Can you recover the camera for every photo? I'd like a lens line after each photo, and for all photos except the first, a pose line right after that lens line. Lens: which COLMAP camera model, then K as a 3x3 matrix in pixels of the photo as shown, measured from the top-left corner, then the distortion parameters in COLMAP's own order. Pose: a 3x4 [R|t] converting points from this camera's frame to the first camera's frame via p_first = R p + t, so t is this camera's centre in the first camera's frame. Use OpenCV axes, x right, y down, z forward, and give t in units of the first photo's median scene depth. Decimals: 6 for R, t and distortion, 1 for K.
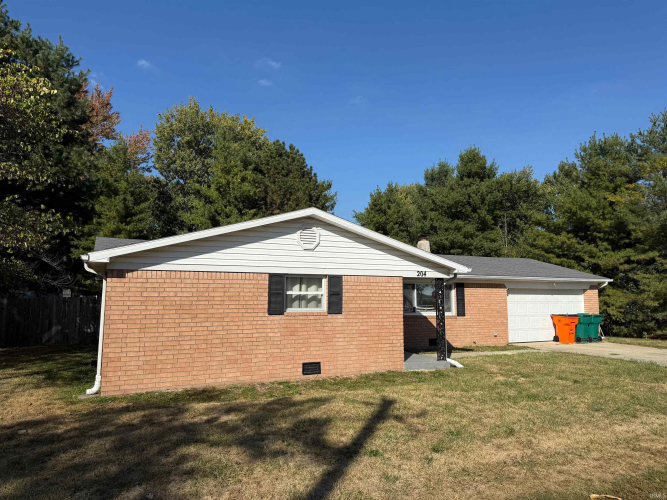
lens RADIAL K [[459.1, 0, 333.5], [0, 459.1, 250.0], [0, 0, 1]] dist [0.150898, -0.205088]
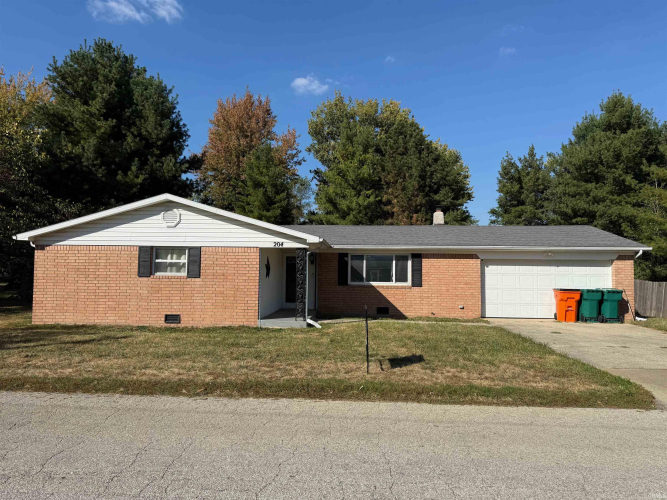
lens RADIAL K [[459.1, 0, 333.5], [0, 459.1, 250.0], [0, 0, 1]] dist [0.150898, -0.205088]
pose [[0.881375, -0.016542, -0.472128, 0.840932], [0.037743, 0.998658, 0.035470, 0.030246], [0.470908, -0.049082, 0.880816, 0.063716]]
